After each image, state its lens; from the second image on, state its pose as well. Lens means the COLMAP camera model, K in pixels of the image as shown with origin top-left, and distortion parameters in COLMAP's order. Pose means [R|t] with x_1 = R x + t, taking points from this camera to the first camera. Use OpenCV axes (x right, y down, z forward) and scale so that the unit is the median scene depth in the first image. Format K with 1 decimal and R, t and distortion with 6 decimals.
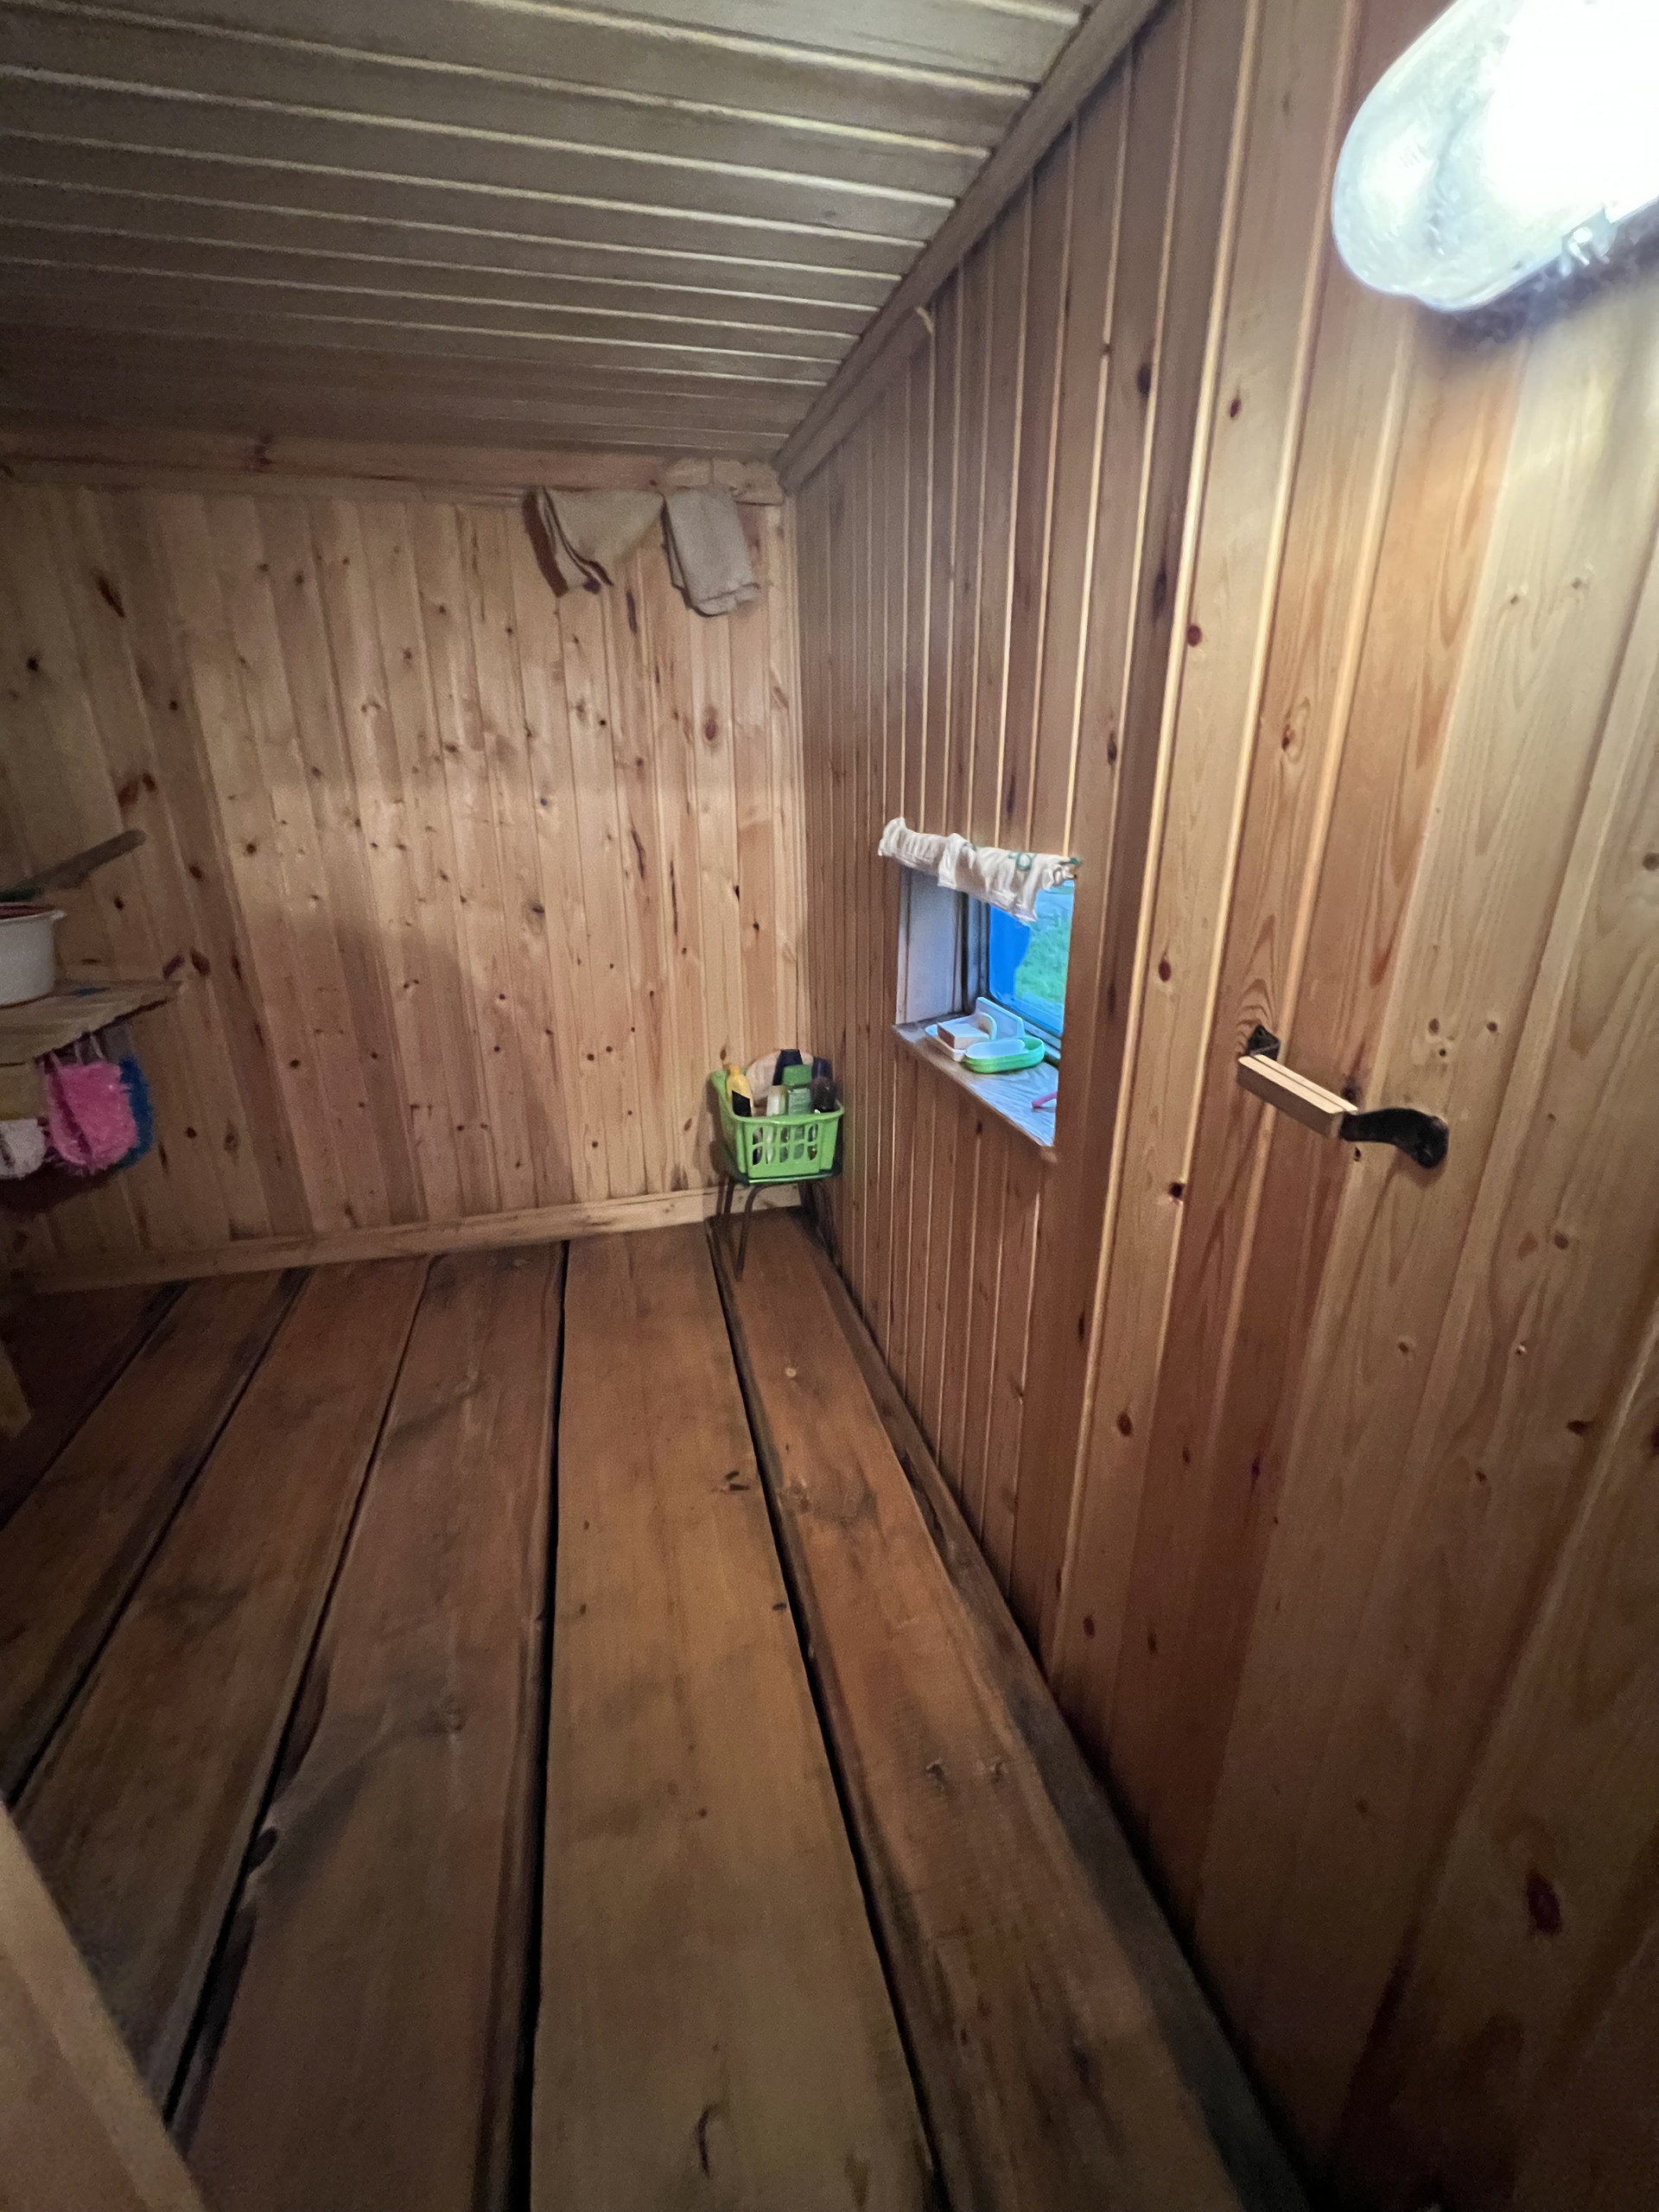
lens RADIAL K [[884.4, 0, 818.6], [0, 884.4, 1099.1], [0, 0, 1]] dist [-0.003496, 0.000936]
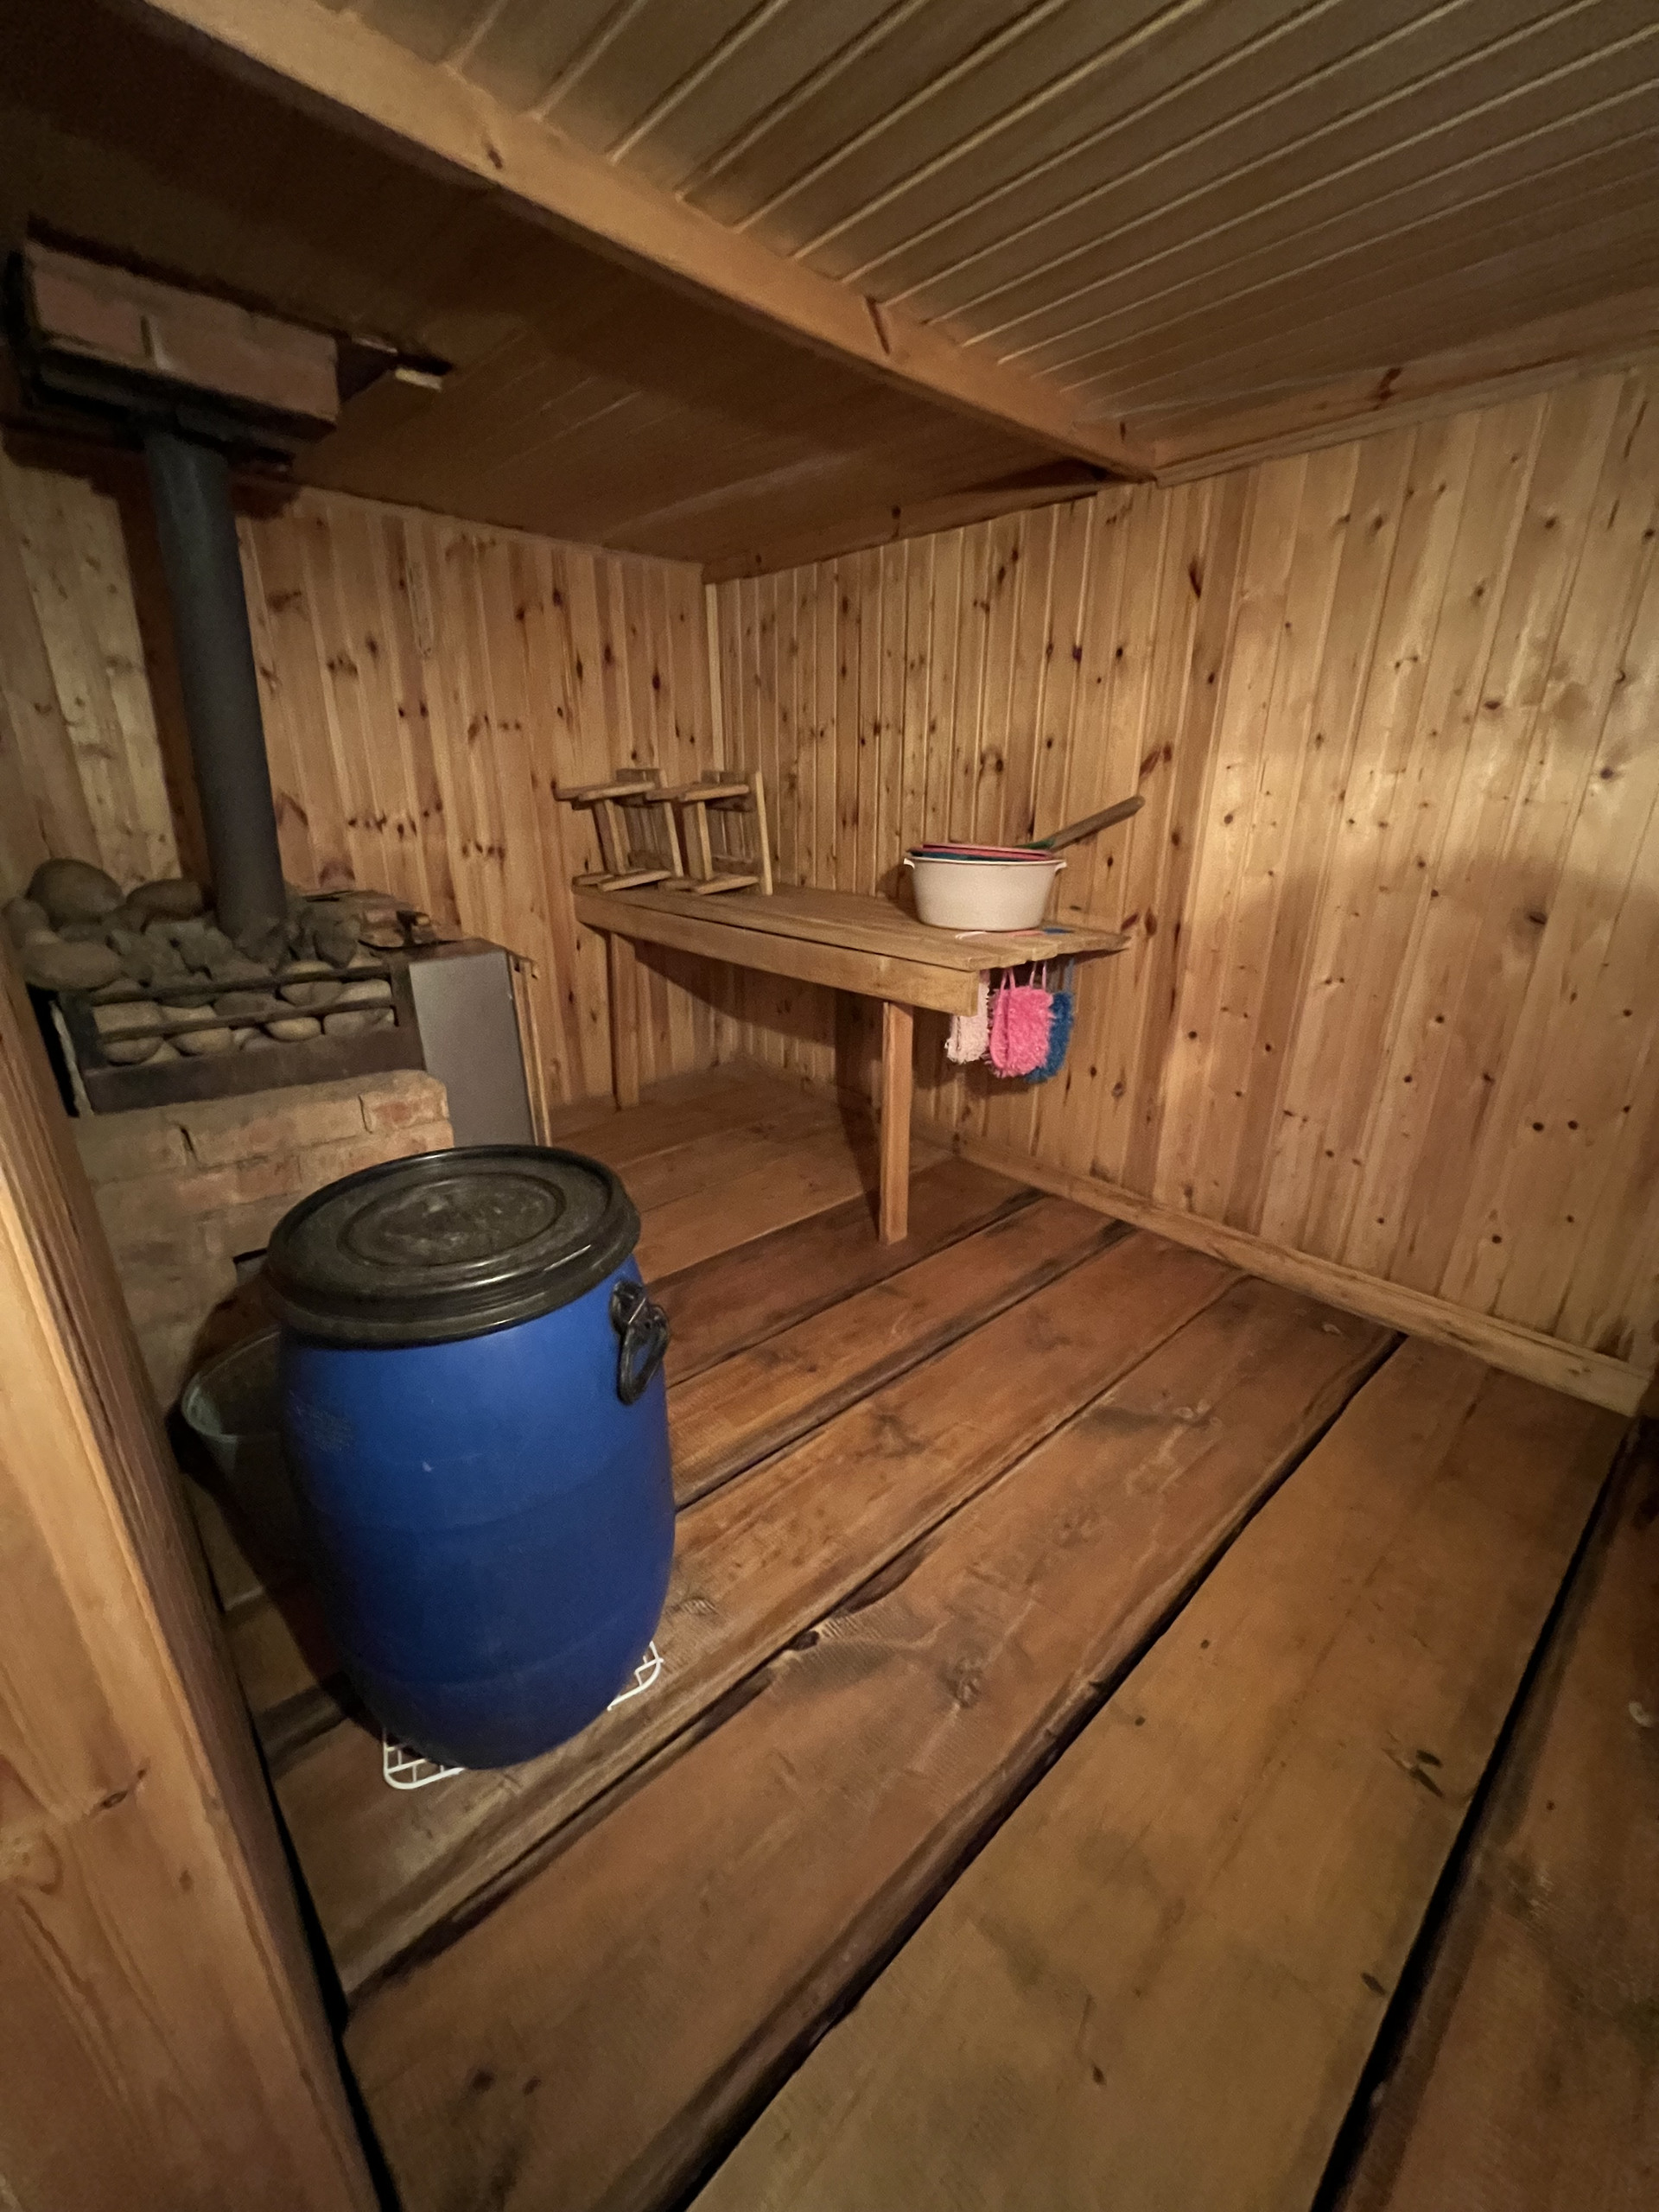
lens RADIAL K [[884.4, 0, 824.0], [0, 884.4, 1102.9], [0, 0, 1]] dist [-0.003496, 0.000936]
pose [[0.478673, 0.305239, -0.823226, 0.061462], [-0.304719, 0.937097, 0.170279, -0.011809], [0.823419, 0.169345, 0.541575, 0.130671]]
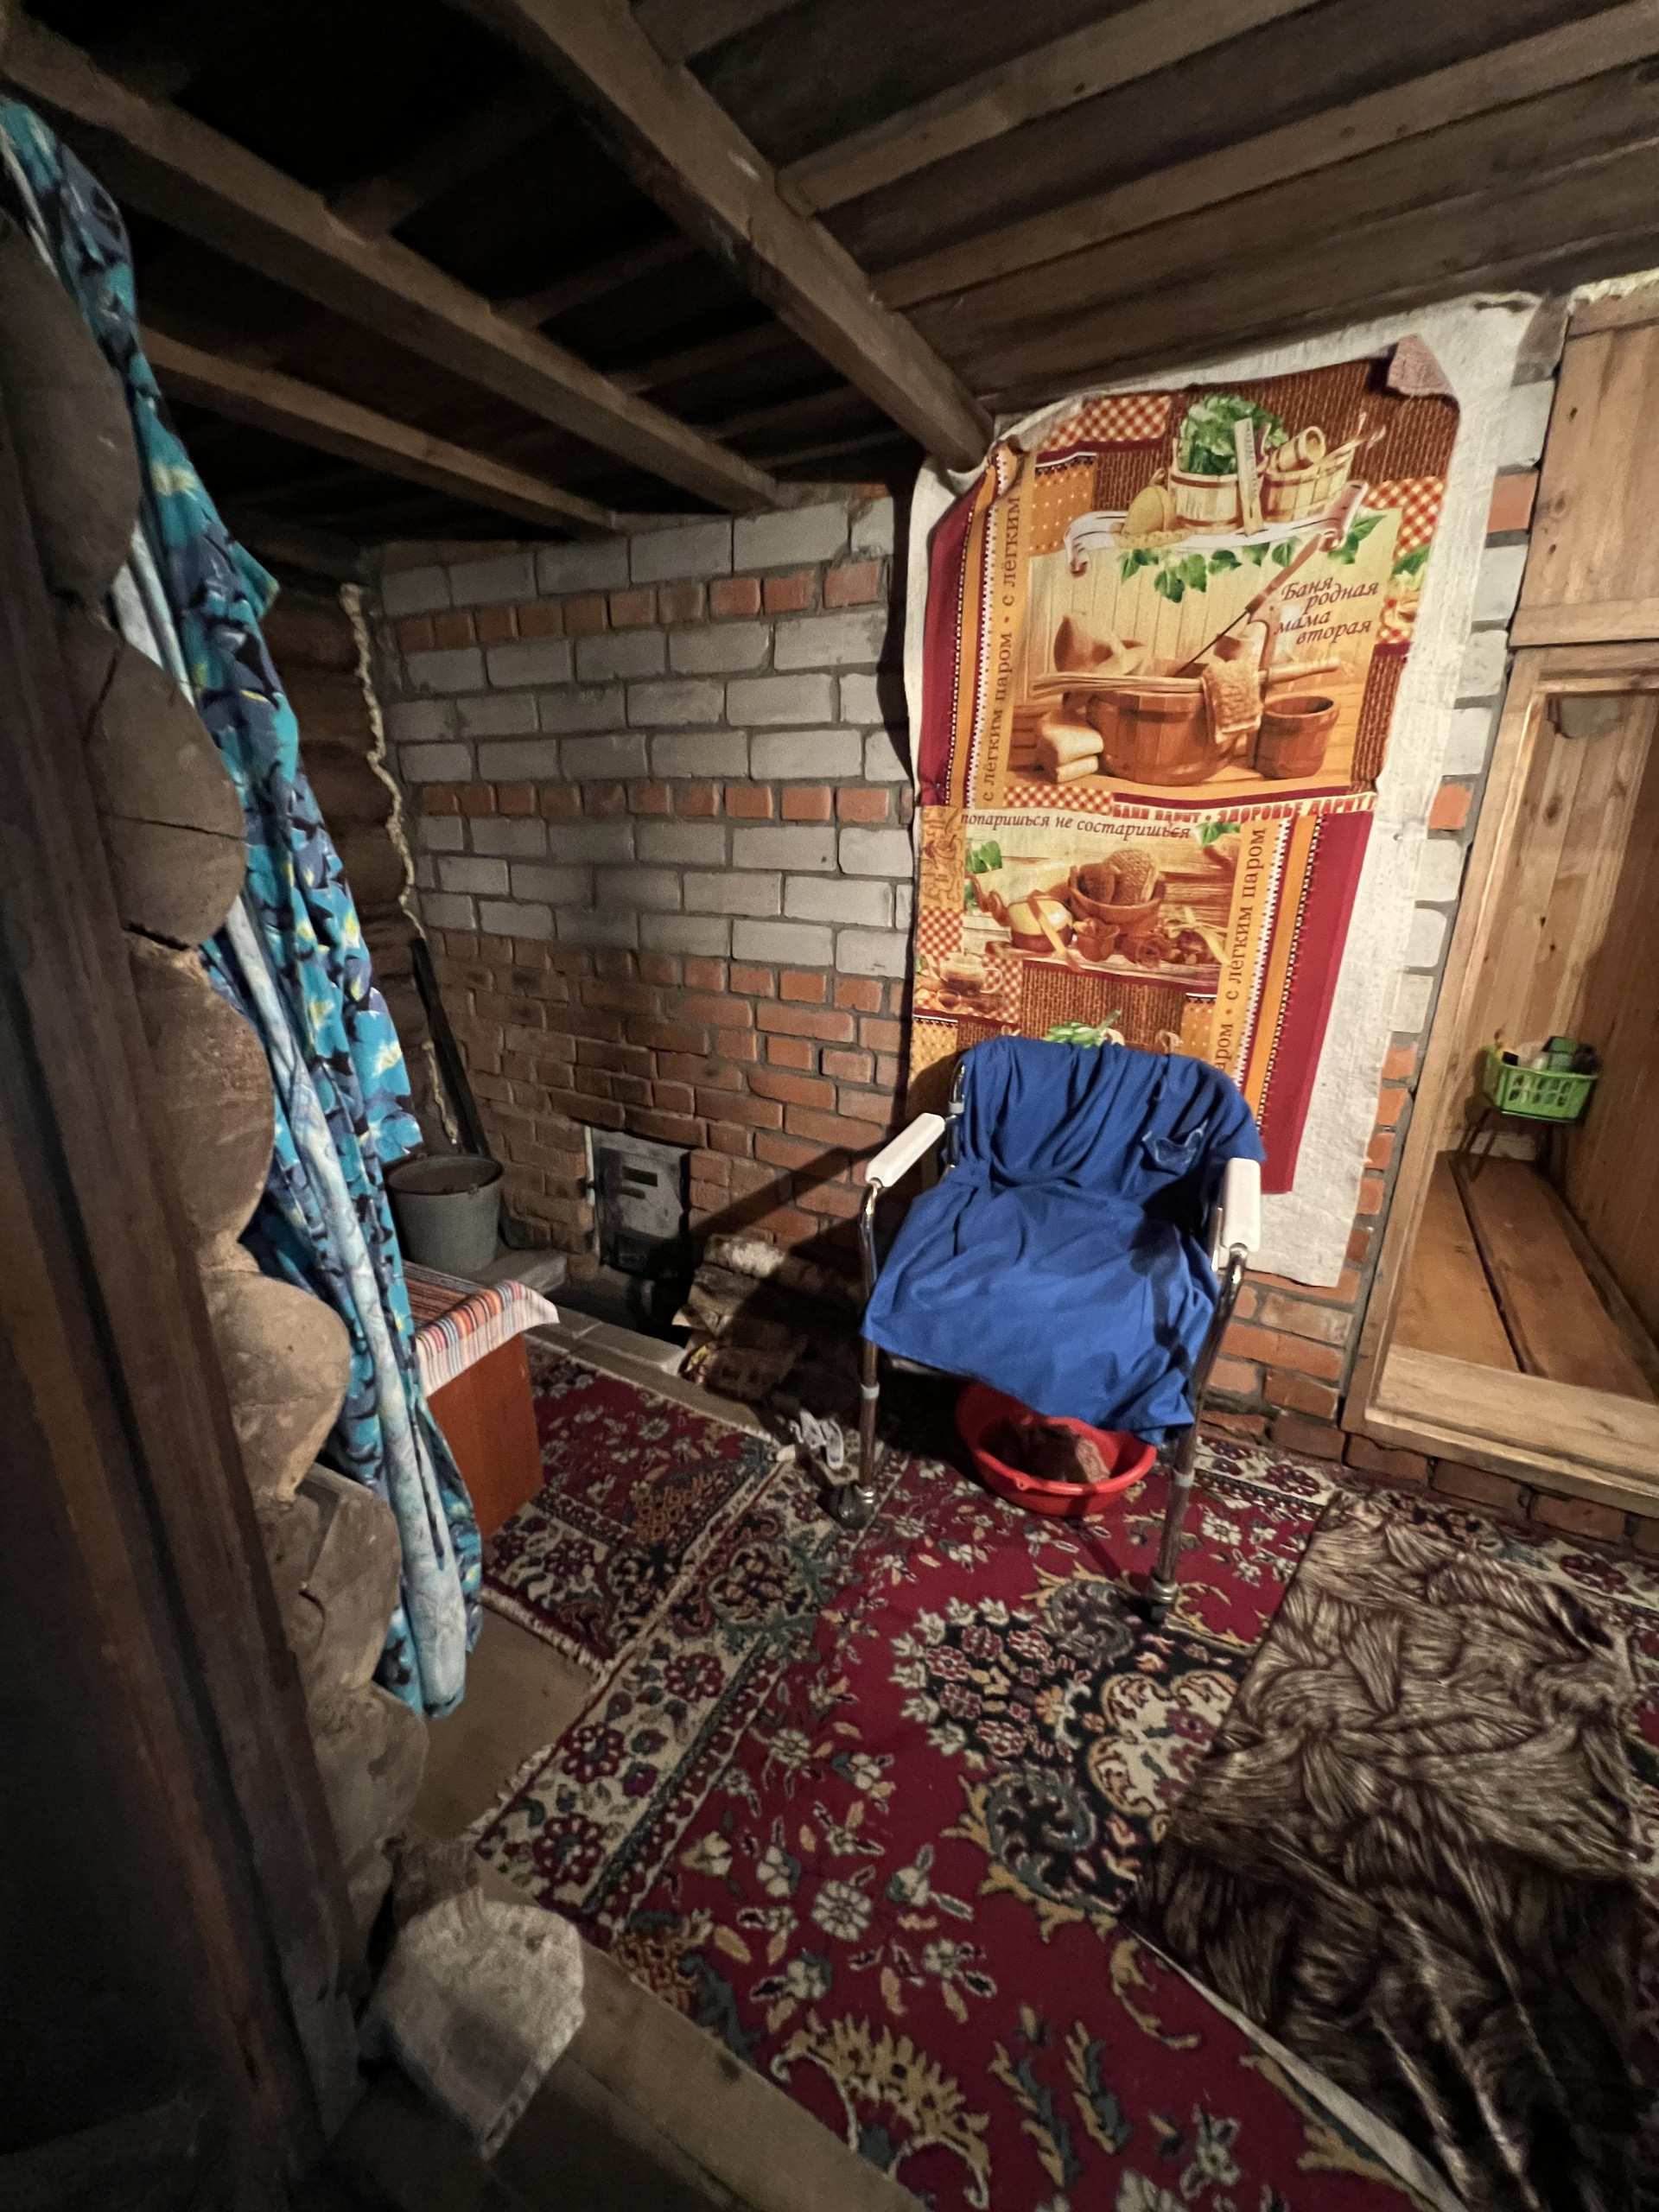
lens RADIAL K [[884.4, 0, 834.3], [0, 884.4, 1114.5], [0, 0, 1]] dist [-0.003496, 0.000936]
pose [[0.749670, 0.212765, -0.626679, 0.009886], [-0.236203, 0.970568, 0.046960, 0.284617], [0.618226, 0.112818, 0.777861, -0.820582]]
